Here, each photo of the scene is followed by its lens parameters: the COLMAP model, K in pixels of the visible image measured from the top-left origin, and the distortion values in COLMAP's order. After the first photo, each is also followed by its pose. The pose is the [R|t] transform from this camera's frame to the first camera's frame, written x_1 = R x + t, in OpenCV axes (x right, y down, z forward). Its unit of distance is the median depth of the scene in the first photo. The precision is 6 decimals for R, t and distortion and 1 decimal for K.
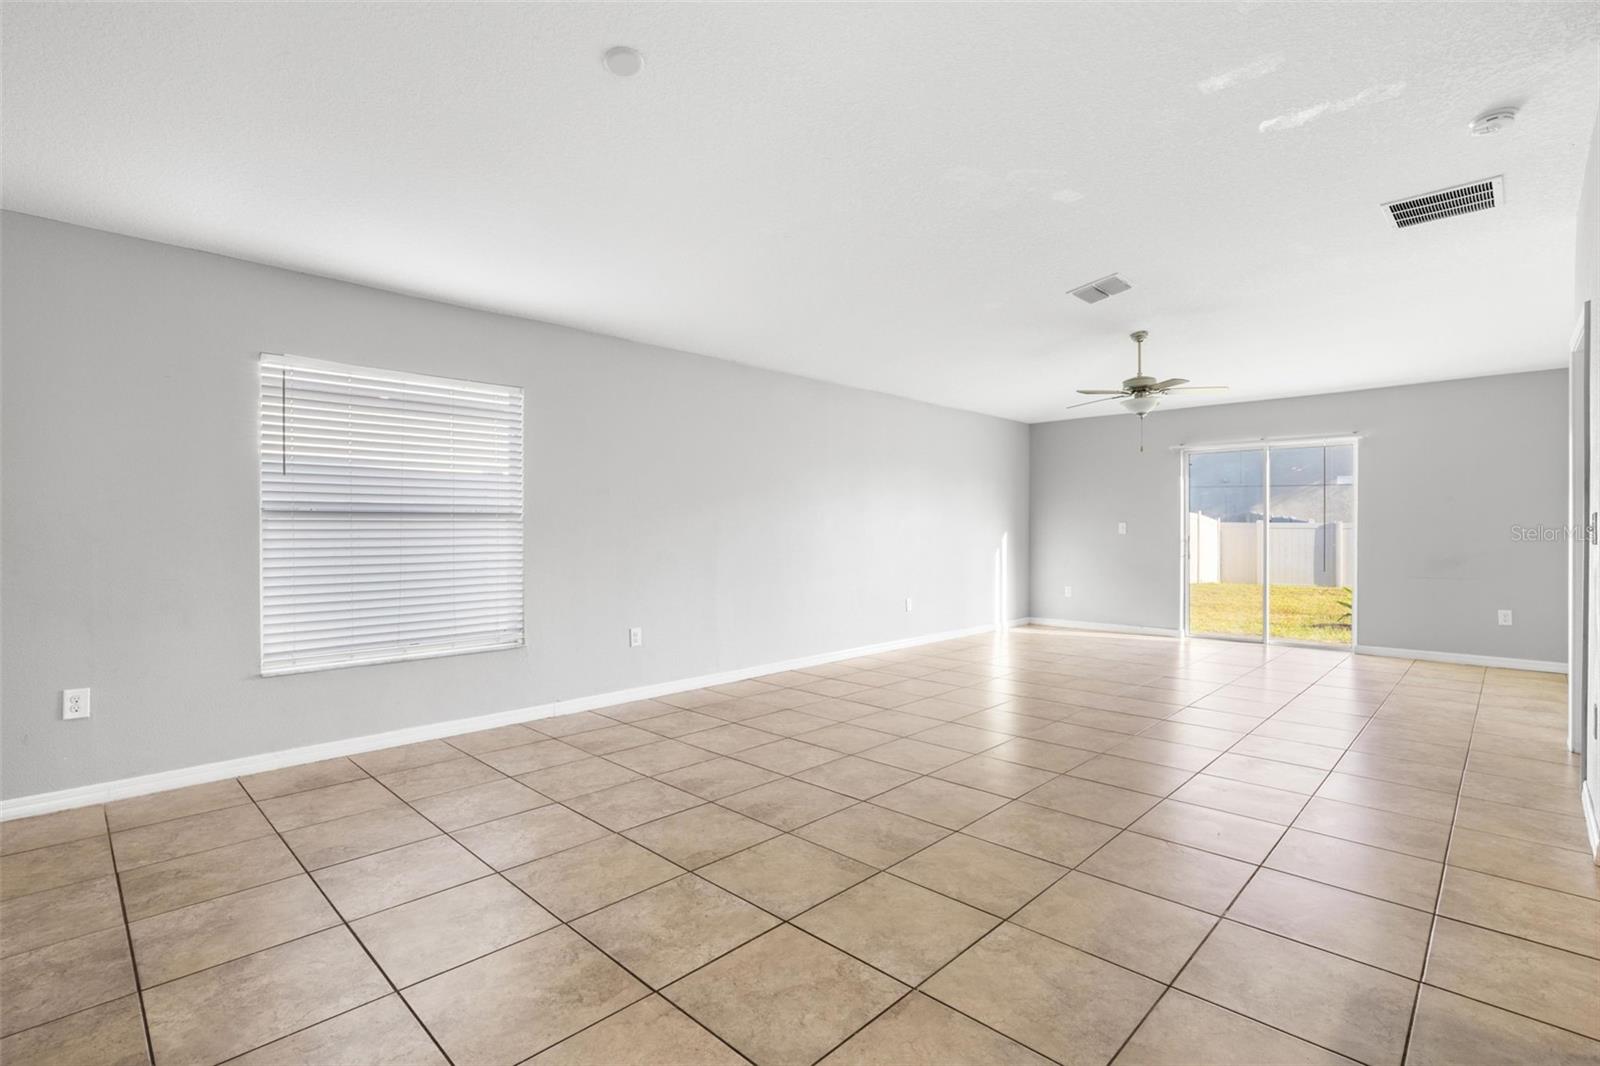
lens RADIAL K [[744.0, 0, 799.8], [0, 744.0, 529.2], [0, 0, 1]] dist [-0.015969, 0.000953]
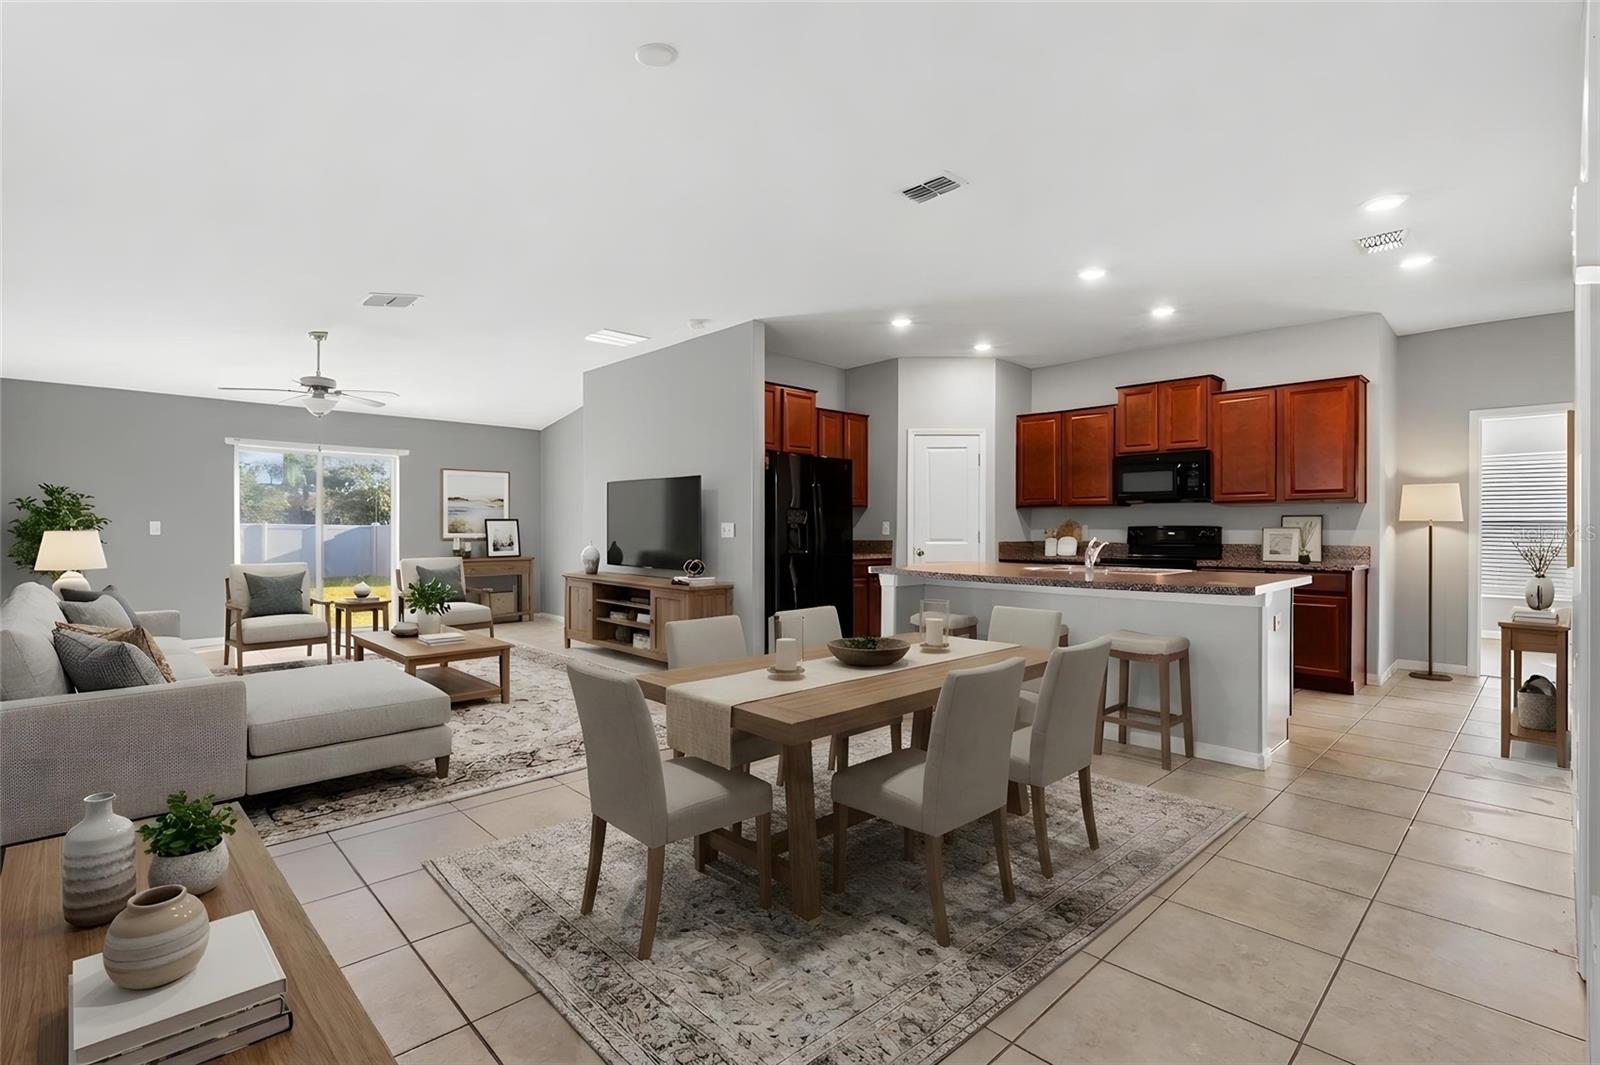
lens RADIAL K [[744.0, 0, 799.8], [0, 744.0, 528.7], [0, 0, 1]] dist [-0.015969, 0.000953]
pose [[0.026592, -0.000041, 0.999646, -1.044314], [-0.003178, 0.999995, 0.000125, -0.004781], [-0.999641, -0.003180, 0.026592, 0.663508]]
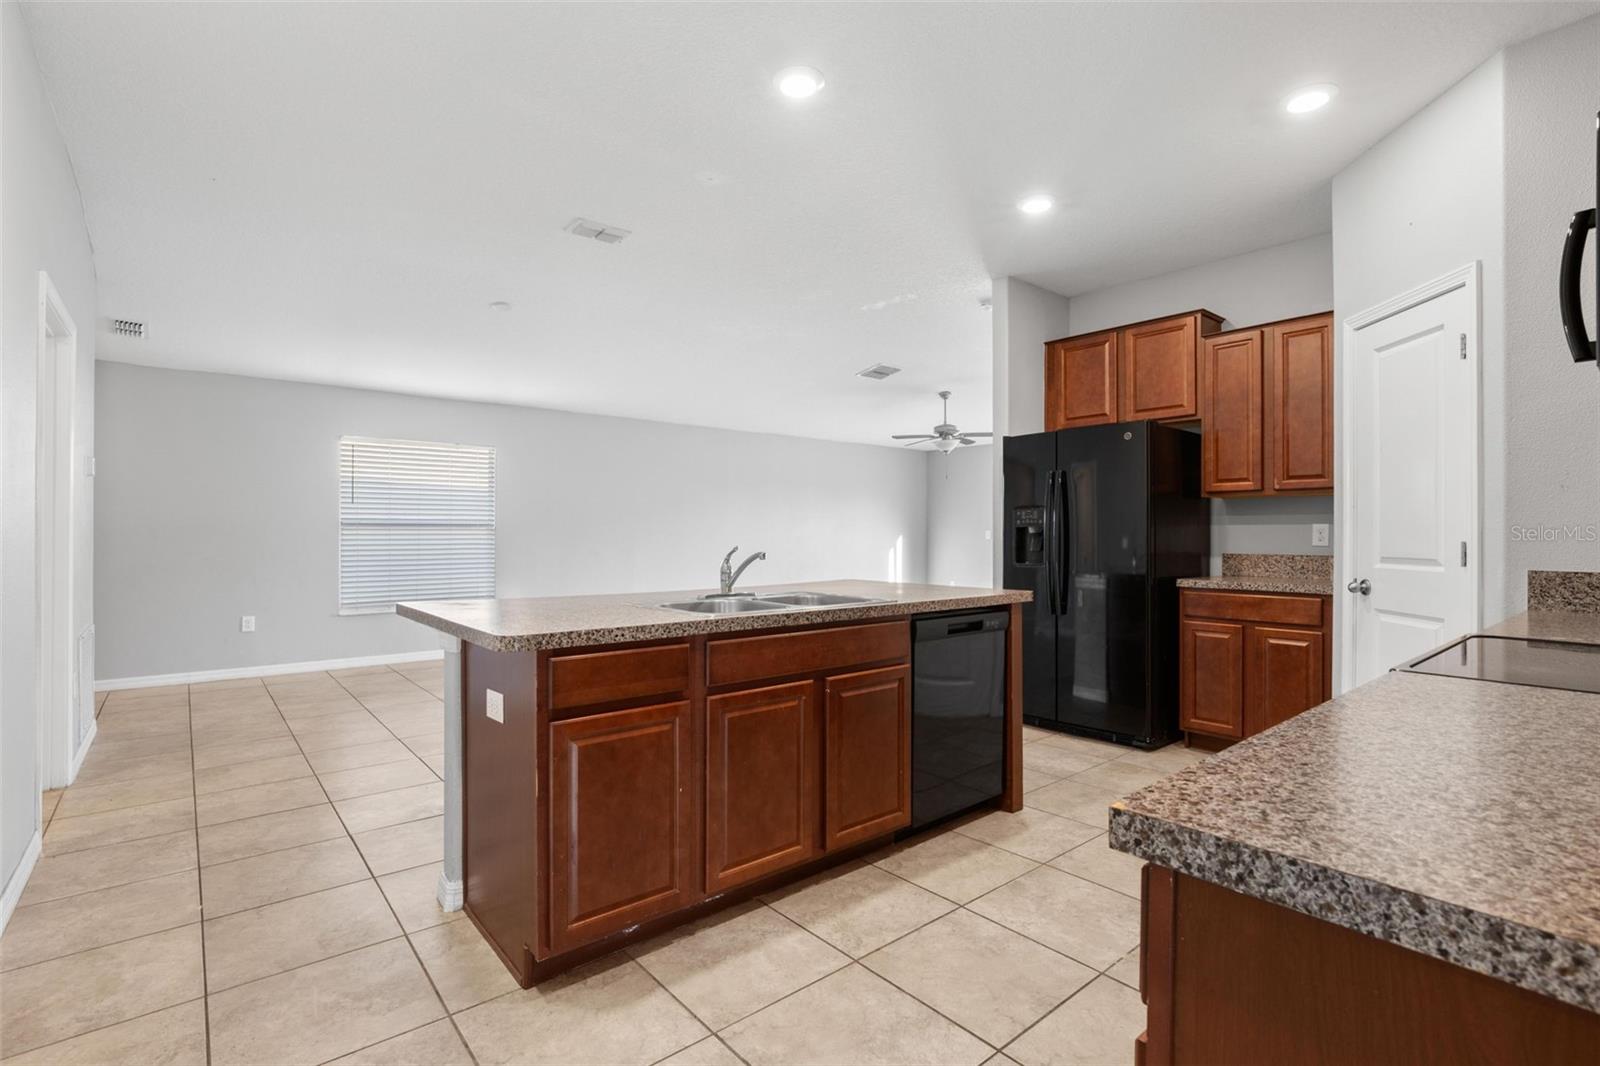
lens RADIAL K [[744.0, 0, 799.8], [0, 744.0, 529.2], [0, 0, 1]] dist [-0.015969, 0.000953]
pose [[0.995179, 0.002799, -0.098039, 0.660935], [-0.003420, 0.999975, -0.006169, -0.002722], [0.098019, 0.006474, 0.995163, -0.809021]]
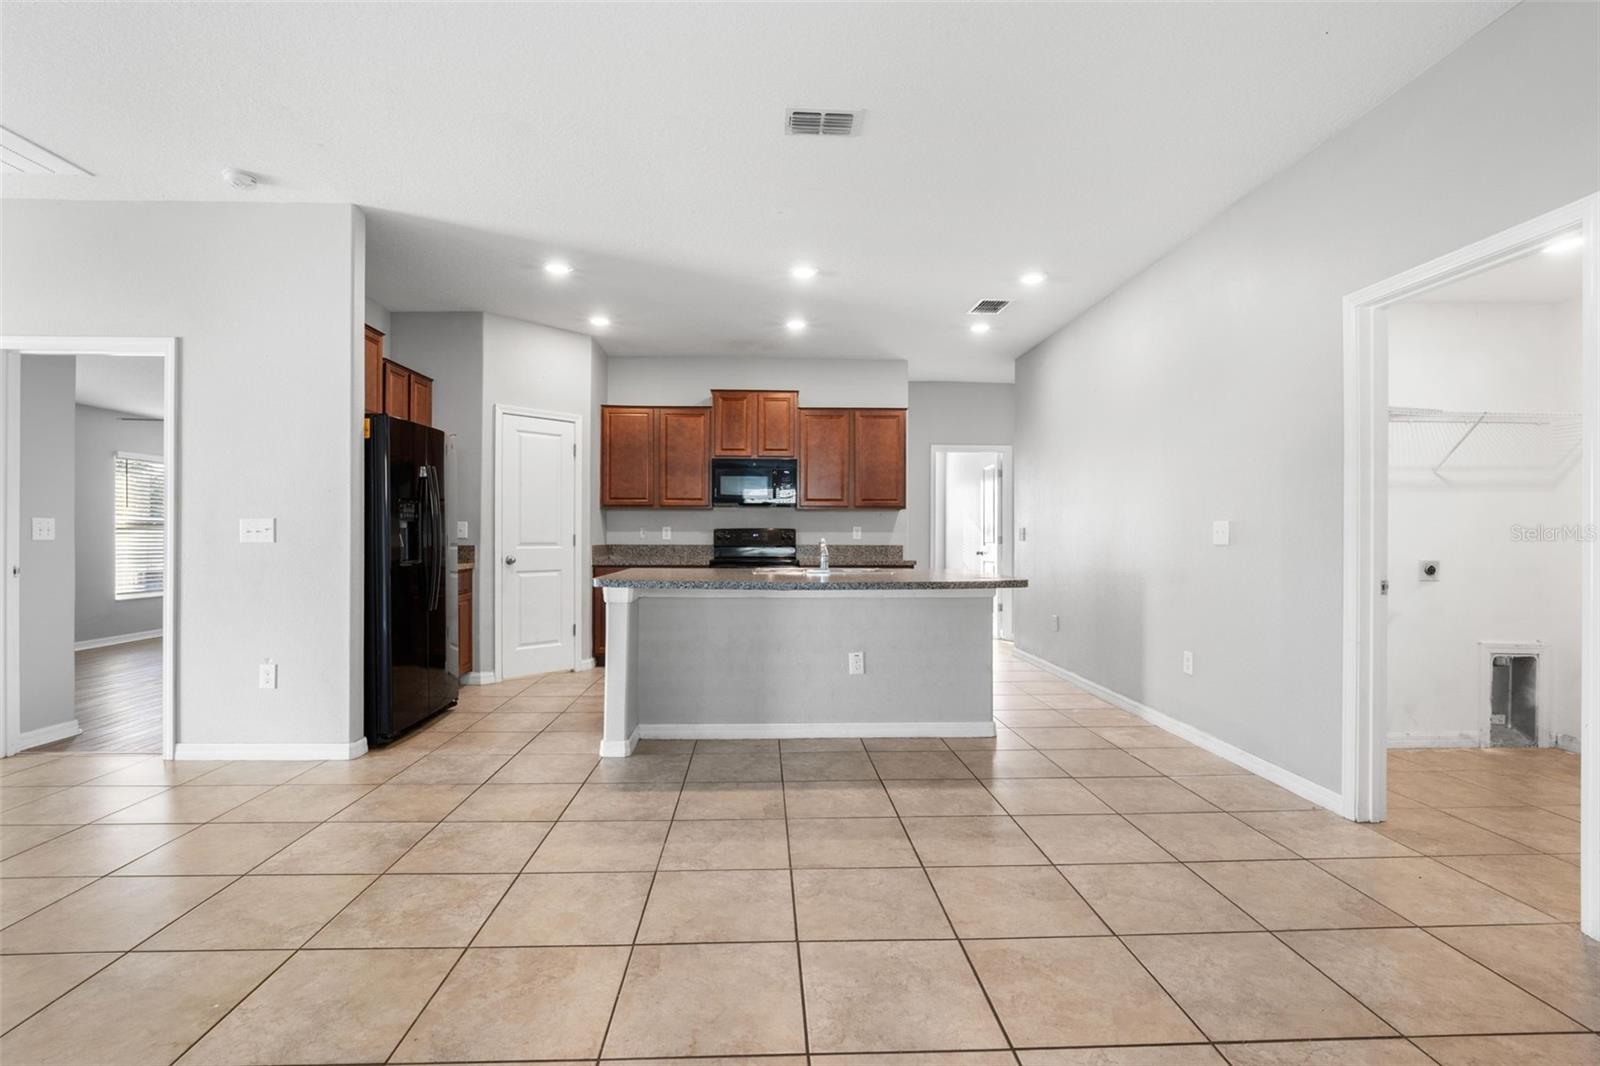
lens RADIAL K [[744.0, 0, 799.8], [0, 744.0, 529.2], [0, 0, 1]] dist [-0.015969, 0.000953]
pose [[-0.734889, 0.002803, 0.678182, -0.490201], [-0.003337, 0.999964, -0.007750, 0.004510], [-0.678180, -0.007959, -0.734853, 1.247667]]
